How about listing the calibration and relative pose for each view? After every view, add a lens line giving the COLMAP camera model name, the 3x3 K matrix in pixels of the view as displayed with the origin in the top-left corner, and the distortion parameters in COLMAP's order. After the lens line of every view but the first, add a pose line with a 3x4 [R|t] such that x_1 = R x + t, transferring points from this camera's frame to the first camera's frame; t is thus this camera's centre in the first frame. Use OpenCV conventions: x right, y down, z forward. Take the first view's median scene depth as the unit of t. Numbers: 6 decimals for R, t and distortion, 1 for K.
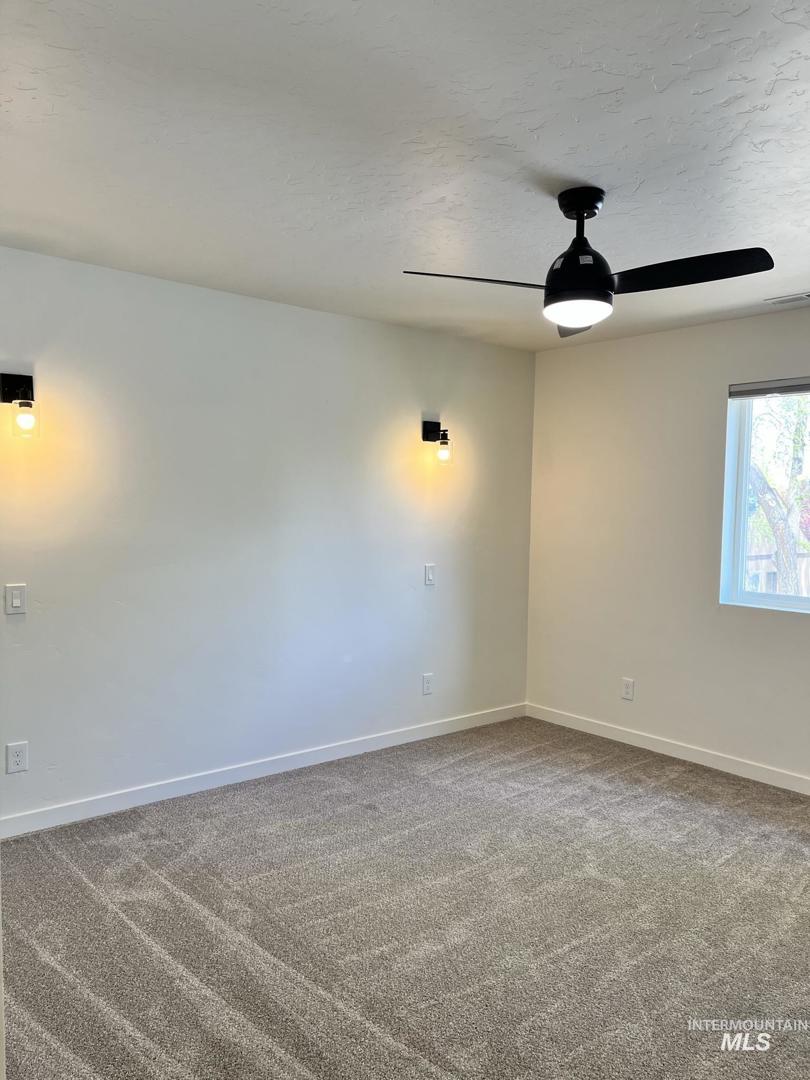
lens RADIAL K [[820.3, 0, 401.0], [0, 820.3, 544.2], [0, 0, 1]] dist [0.057292, -0.087390]
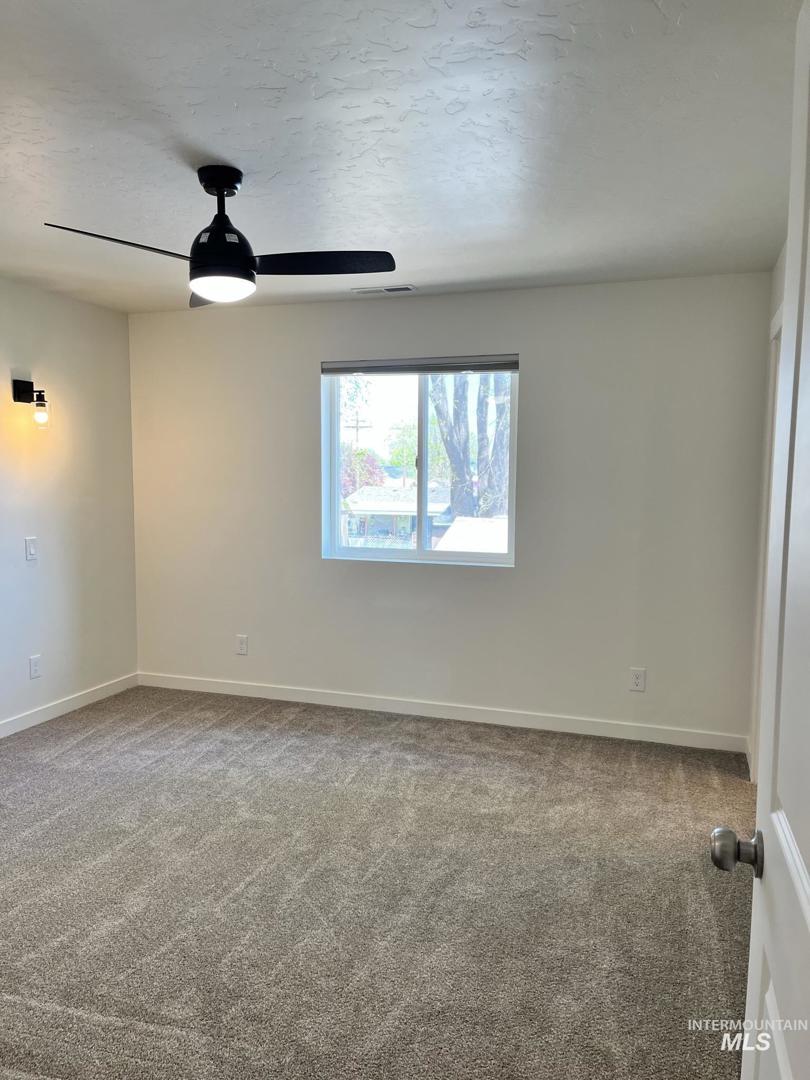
lens RADIAL K [[820.3, 0, 409.5], [0, 820.3, 549.0], [0, 0, 1]] dist [0.057292, -0.087390]
pose [[0.850017, -0.059692, 0.523362, -0.120069], [0.031991, 0.997574, 0.061821, -0.008400], [-0.525783, -0.035807, 0.849865, -0.013522]]
